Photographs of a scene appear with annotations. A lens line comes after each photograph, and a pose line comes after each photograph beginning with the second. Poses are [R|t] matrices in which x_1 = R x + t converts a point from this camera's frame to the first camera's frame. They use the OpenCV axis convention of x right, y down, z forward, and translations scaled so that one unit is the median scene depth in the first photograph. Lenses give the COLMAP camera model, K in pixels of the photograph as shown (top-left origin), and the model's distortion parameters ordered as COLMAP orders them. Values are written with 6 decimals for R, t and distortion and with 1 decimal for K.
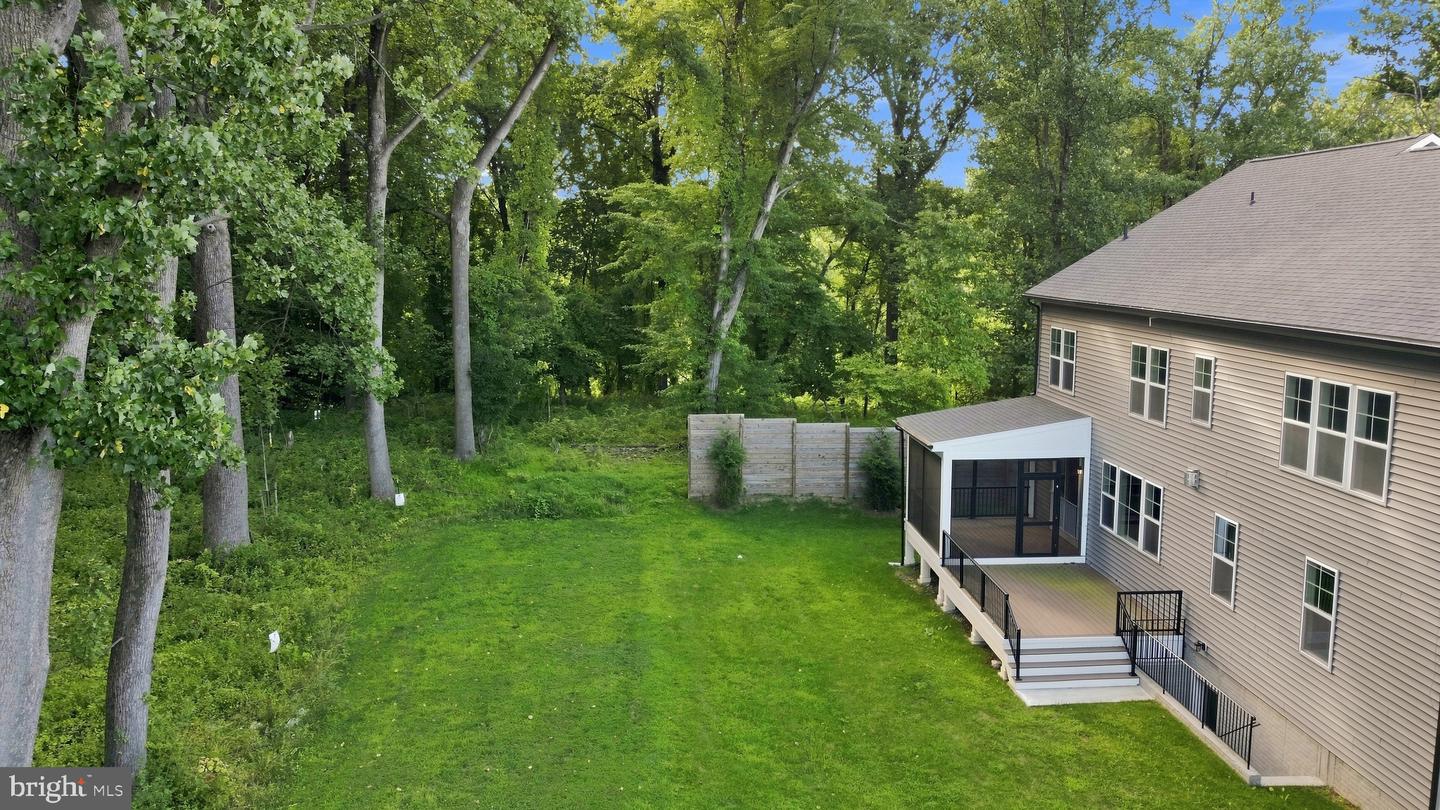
lens RADIAL K [[1090.6, 0, 726.0], [0, 1090.6, 412.4], [0, 0, 1]] dist [-0.006640, 0.002879]
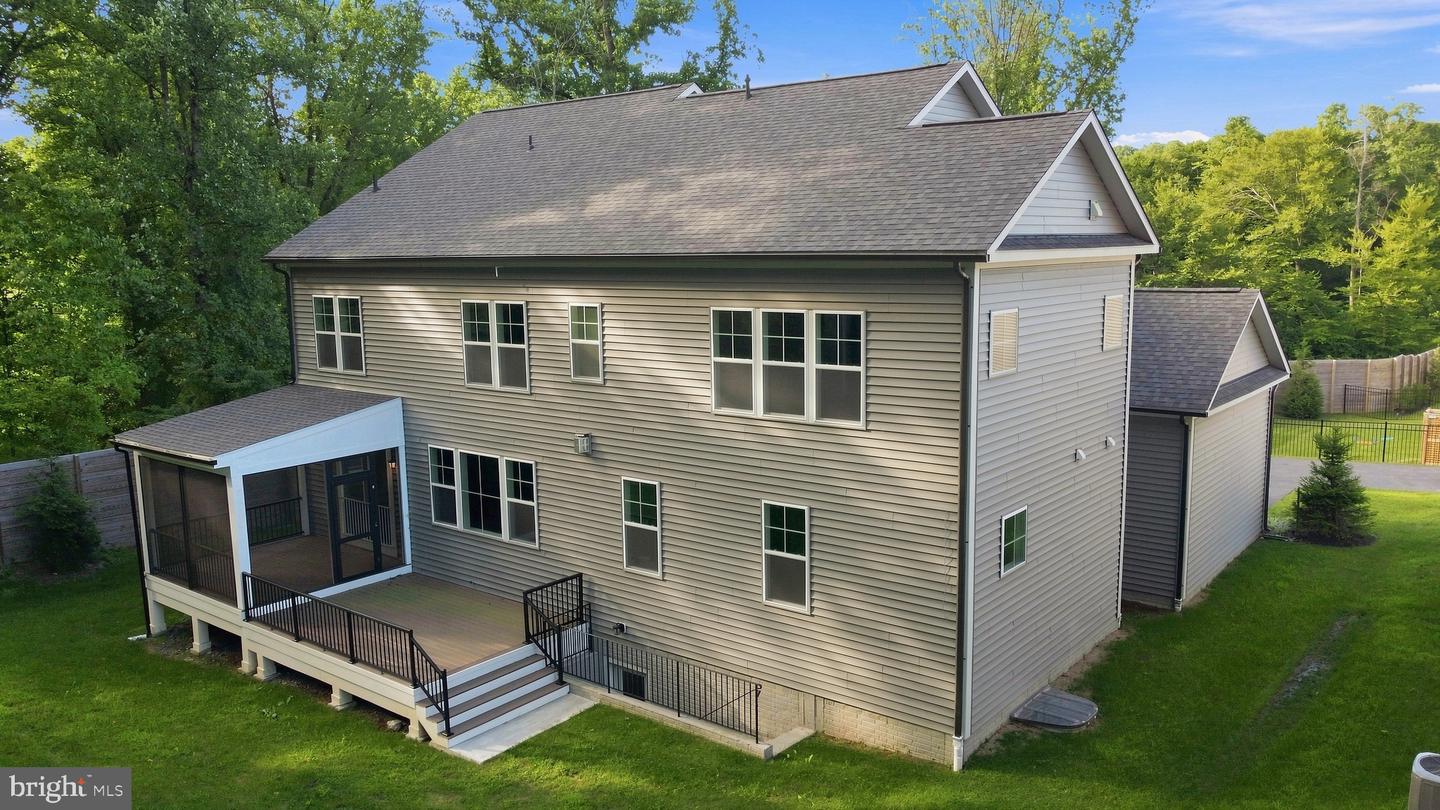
lens RADIAL K [[1090.6, 0, 725.3], [0, 1090.6, 404.6], [0, 0, 1]] dist [-0.006640, 0.002879]
pose [[0.665368, -0.116124, 0.737428, -0.131503], [0.123279, 0.991357, 0.044878, 0.003496], [-0.736266, 0.061049, 0.673933, 0.298730]]
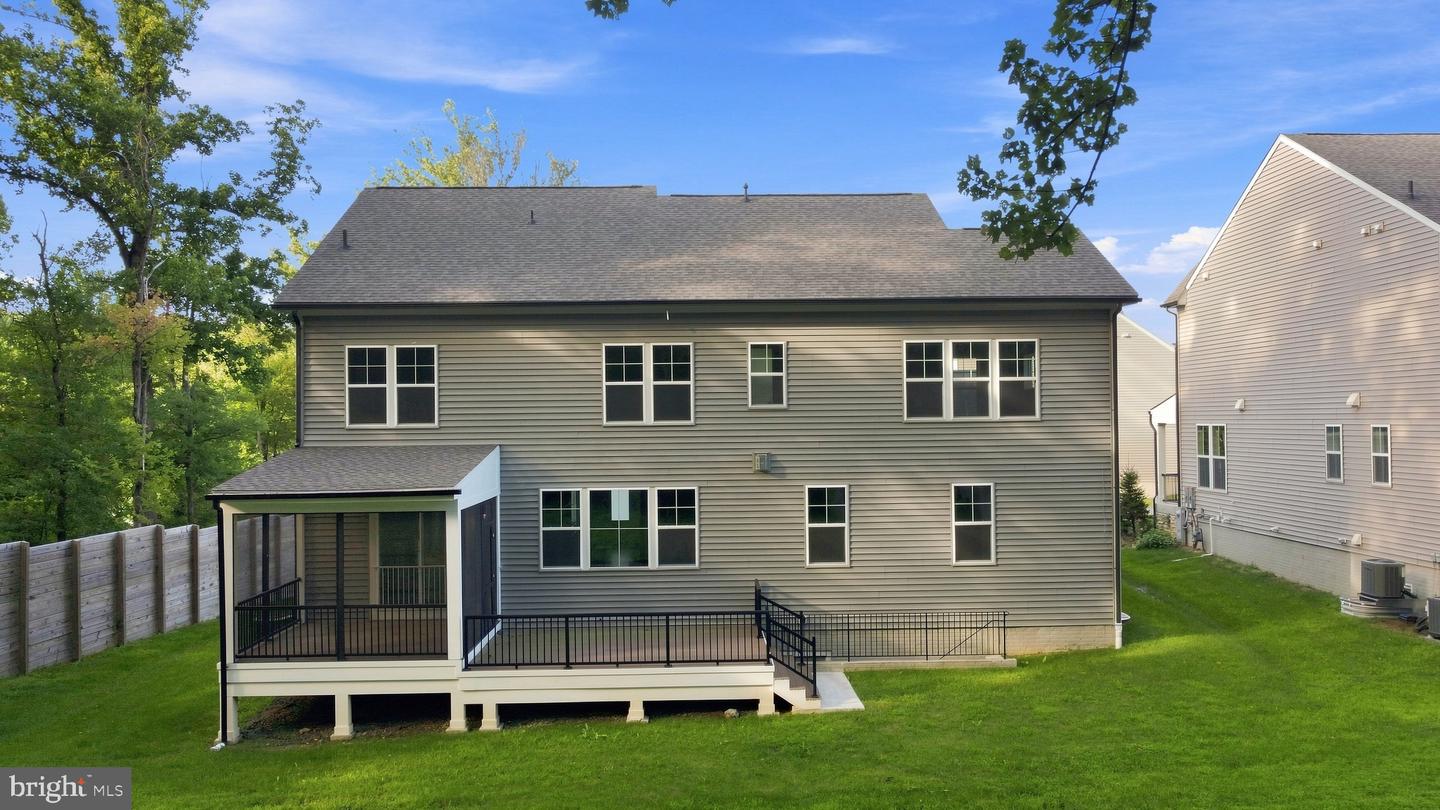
lens RADIAL K [[1090.6, 0, 724.5], [0, 1090.6, 398.2], [0, 0, 1]] dist [-0.006640, 0.002879]
pose [[0.028060, 0.025304, 0.999286, -0.553806], [0.159104, 0.986822, -0.029456, 0.023959], [-0.986863, 0.159817, 0.023664, 0.934279]]
